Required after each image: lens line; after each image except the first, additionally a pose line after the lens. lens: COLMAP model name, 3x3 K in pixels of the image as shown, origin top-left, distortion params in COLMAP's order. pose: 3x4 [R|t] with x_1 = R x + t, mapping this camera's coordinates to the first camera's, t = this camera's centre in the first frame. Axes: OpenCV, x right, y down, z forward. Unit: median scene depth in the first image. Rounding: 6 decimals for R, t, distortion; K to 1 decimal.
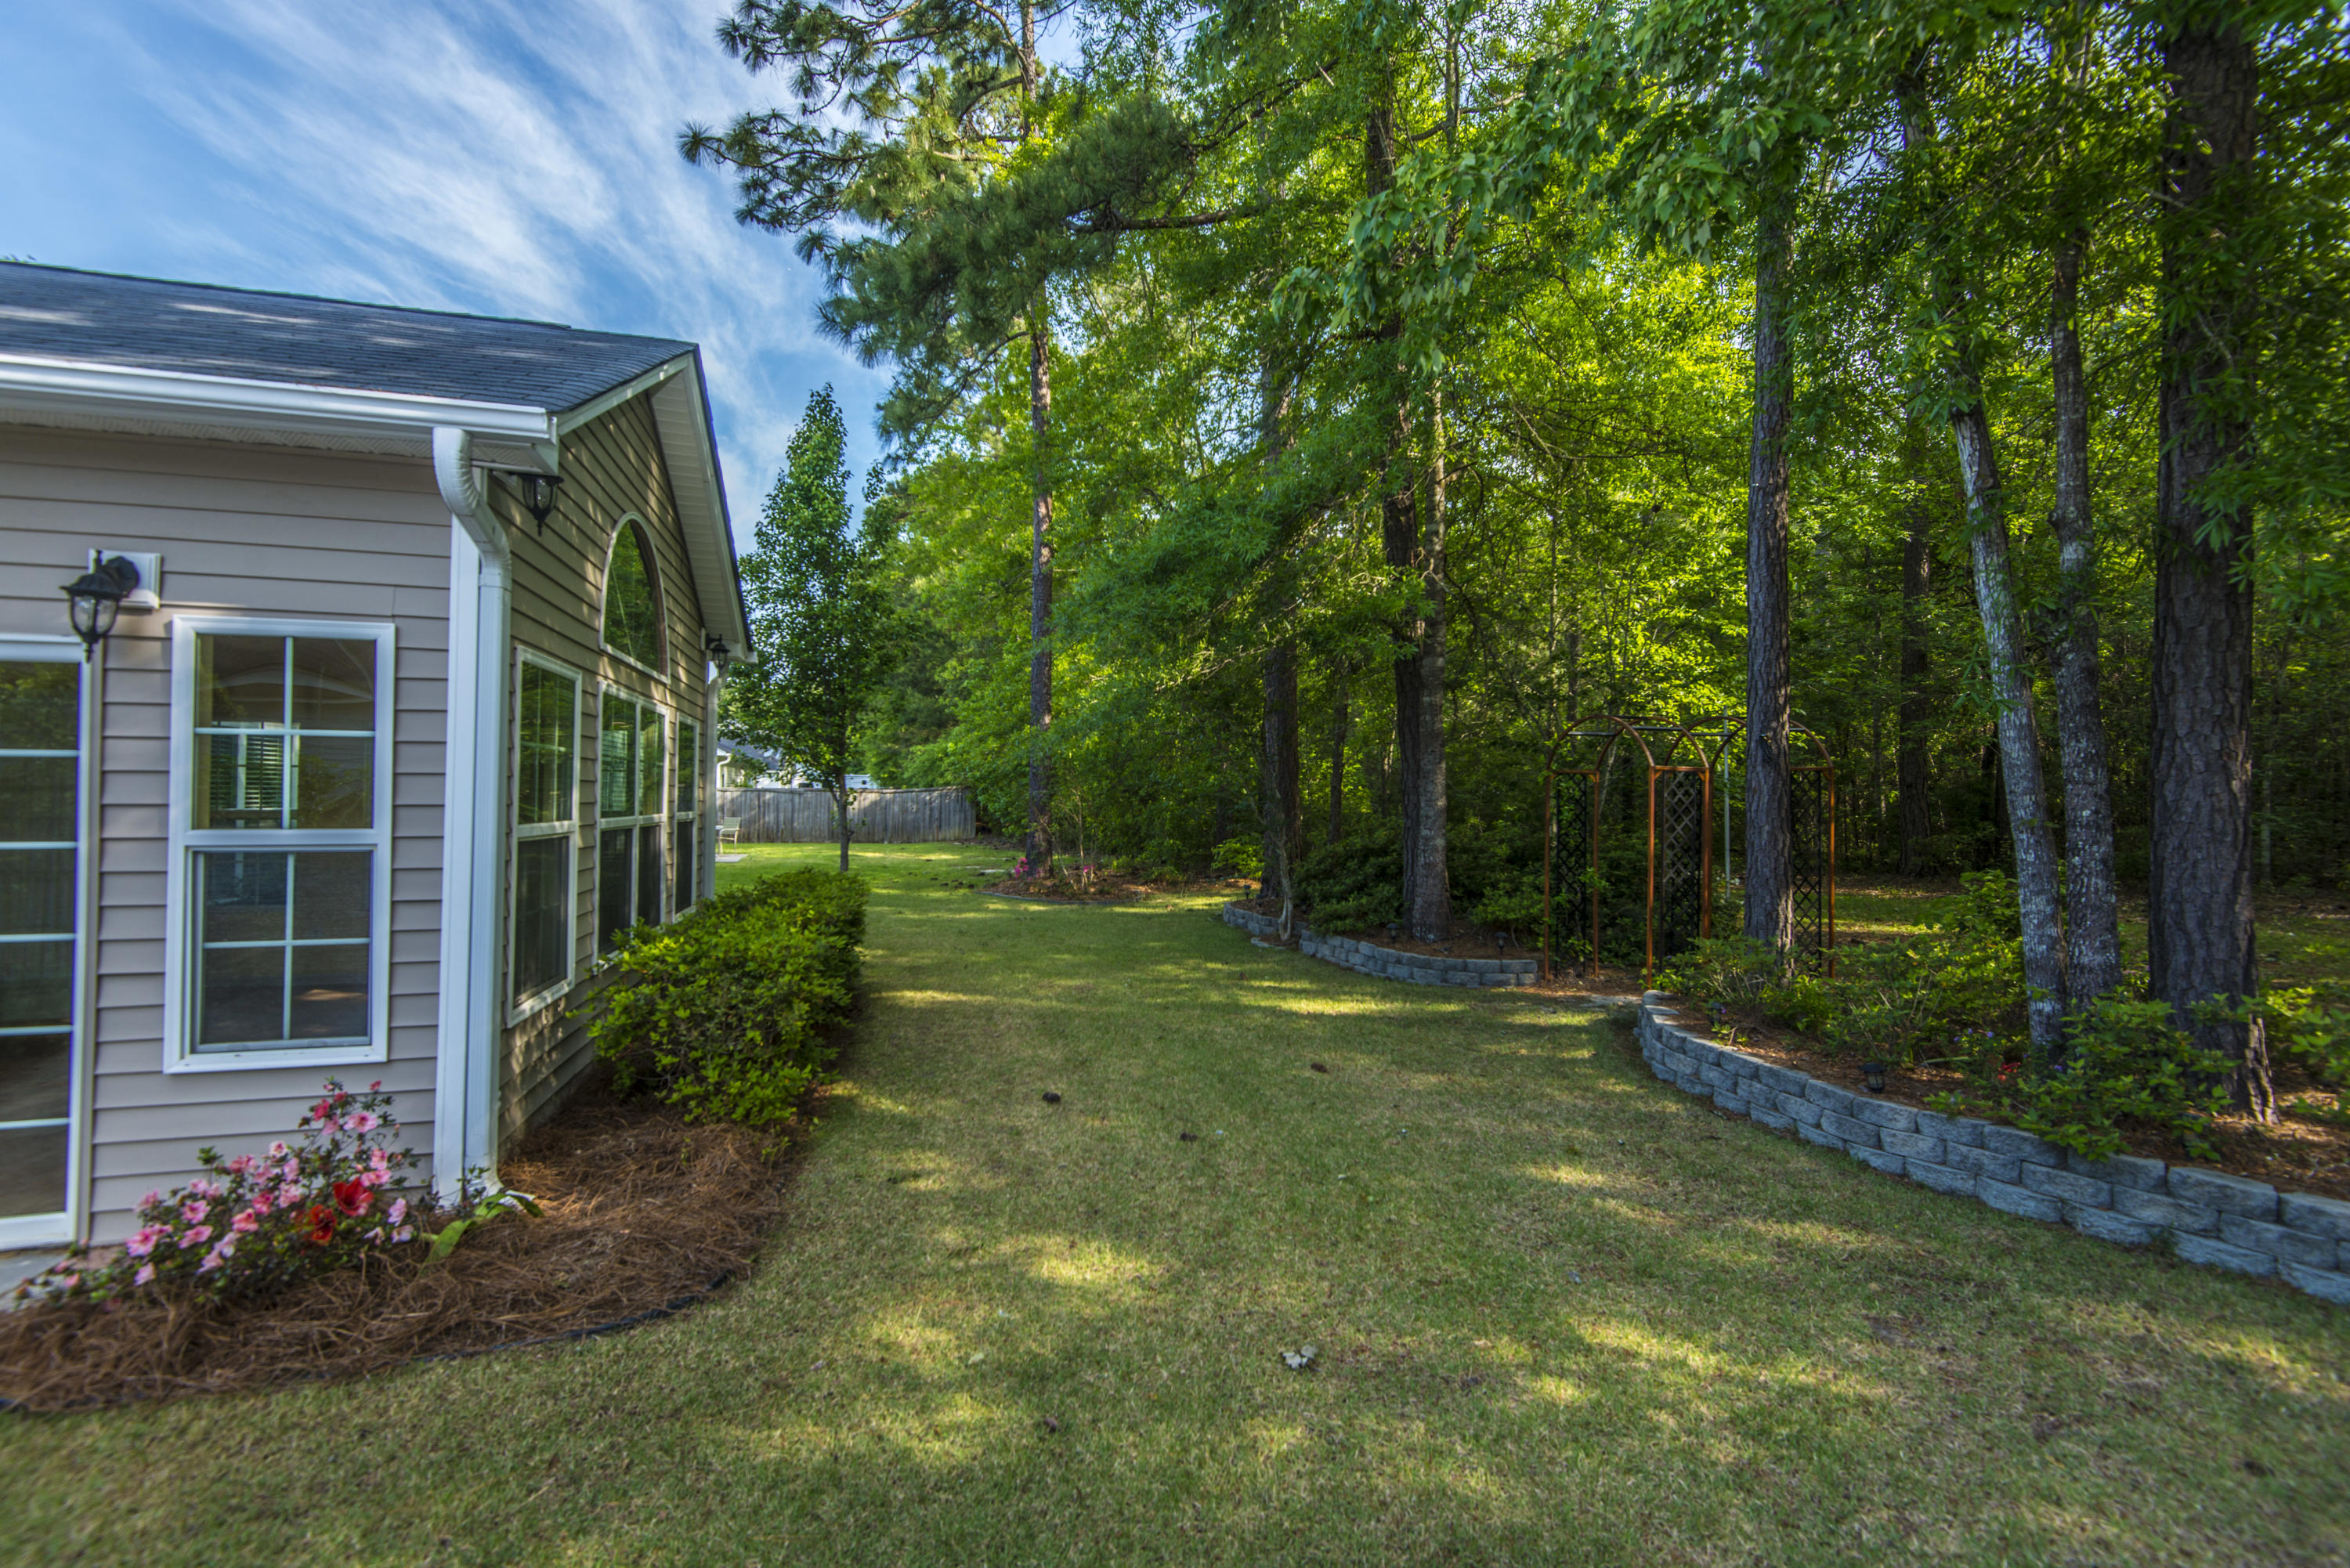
lens RADIAL K [[1063.5, 0, 1173.8], [0, 1063.5, 783.6], [0, 0, 1]] dist [0.028048, -0.013032]
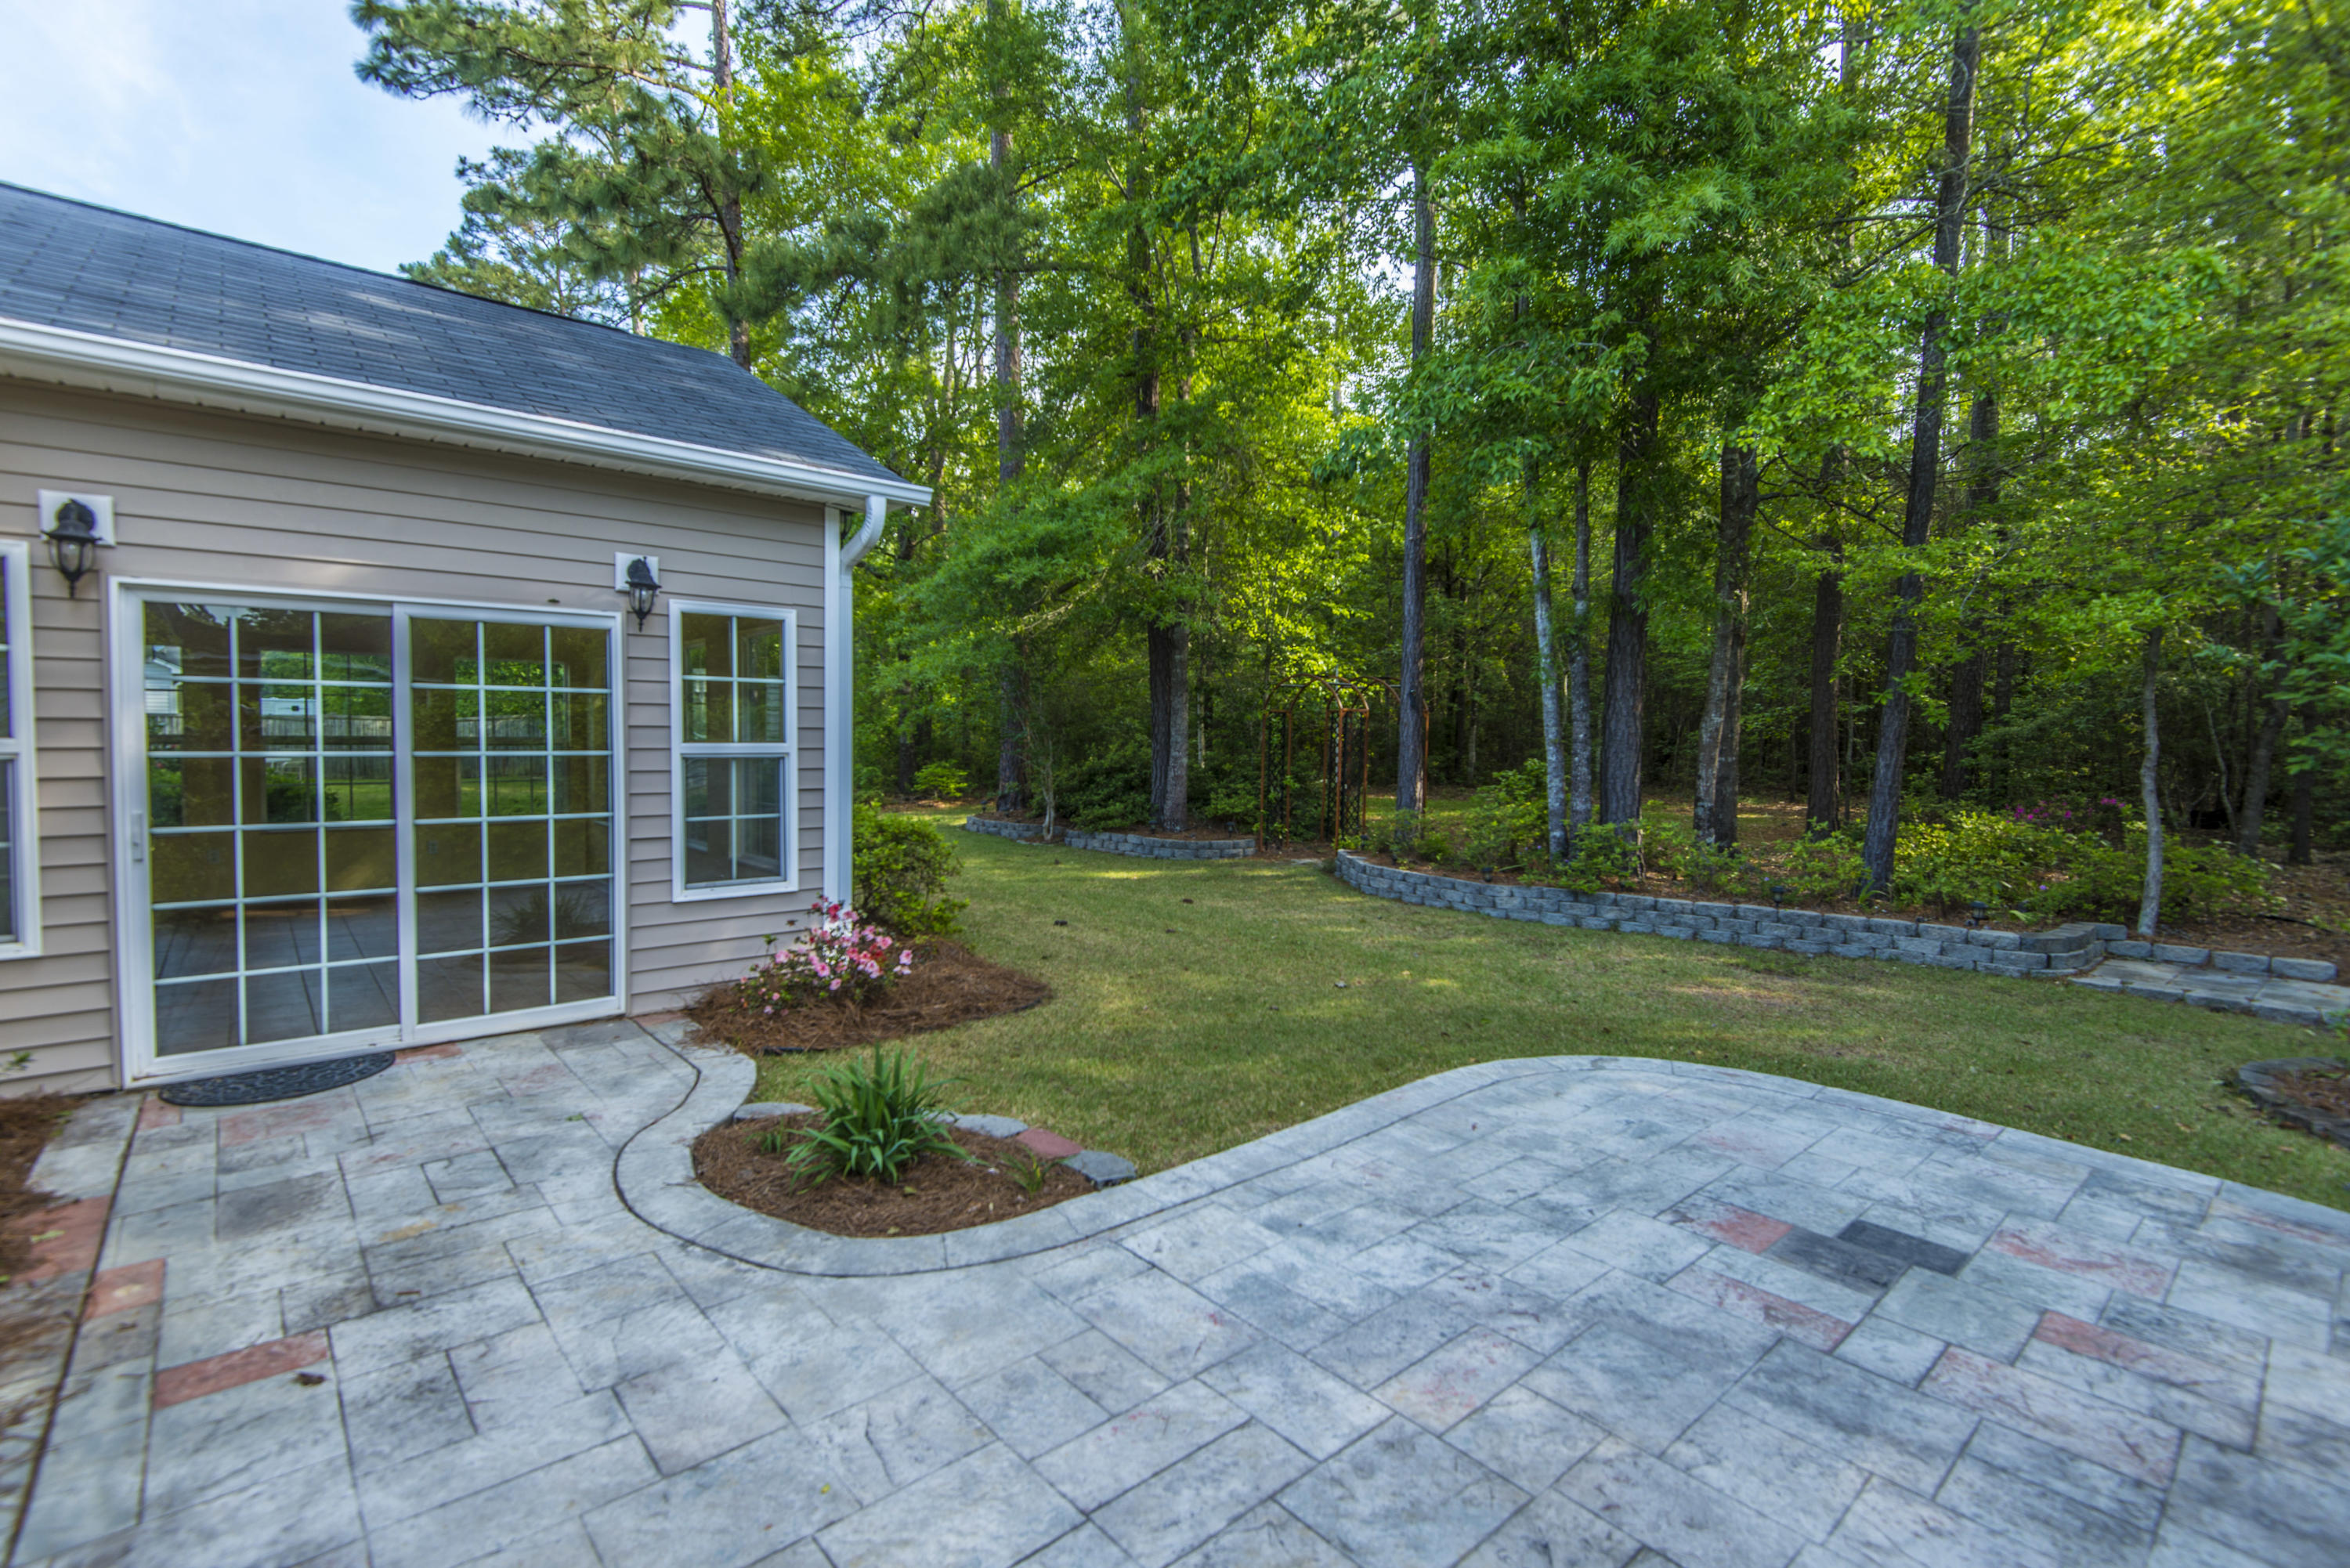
lens RADIAL K [[1063.5, 0, 1169.6], [0, 1063.5, 793.0], [0, 0, 1]] dist [0.028048, -0.013032]
pose [[0.907044, -0.022007, 0.420461, -0.675761], [-0.008371, 0.997493, 0.070267, 0.001170], [-0.420953, -0.067255, 0.904586, -0.476748]]
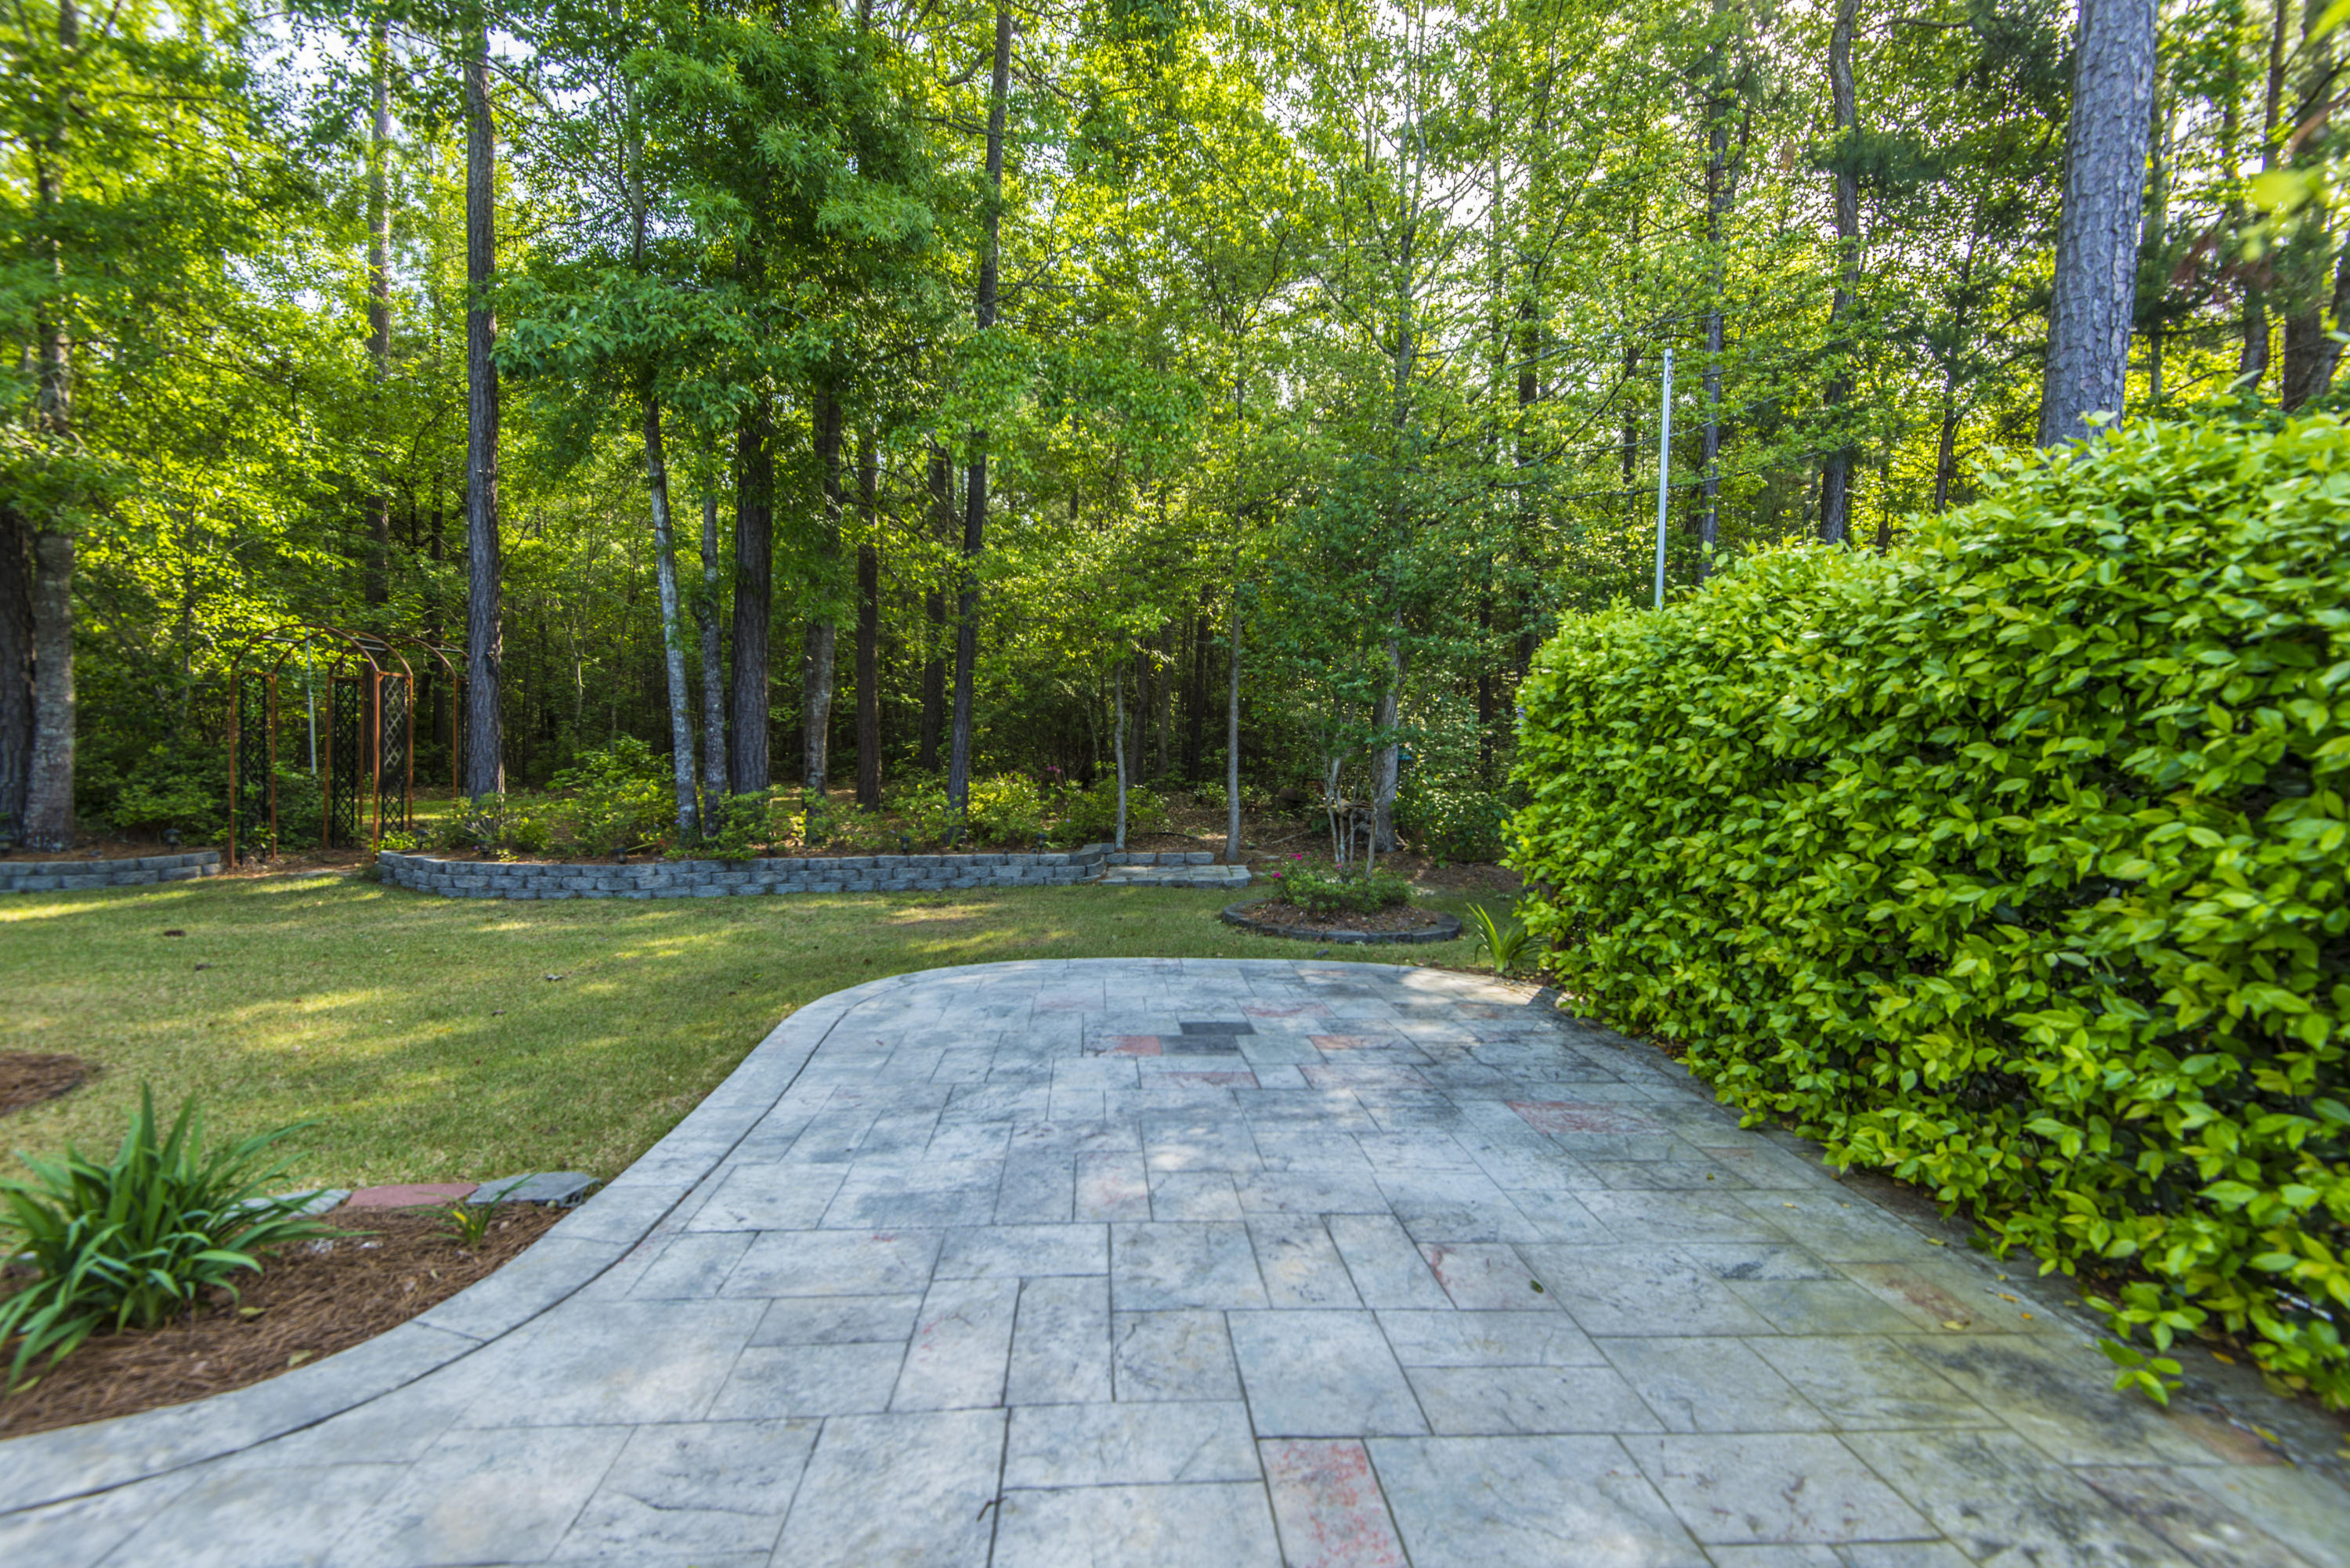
lens RADIAL K [[1063.5, 0, 1173.1], [0, 1063.5, 776.6], [0, 0, 1]] dist [0.028048, -0.013032]
pose [[0.214553, -0.032382, 0.976175, -0.877374], [-0.015037, 0.999222, 0.036452, 0.072125], [-0.976597, -0.022500, 0.213899, -0.246629]]
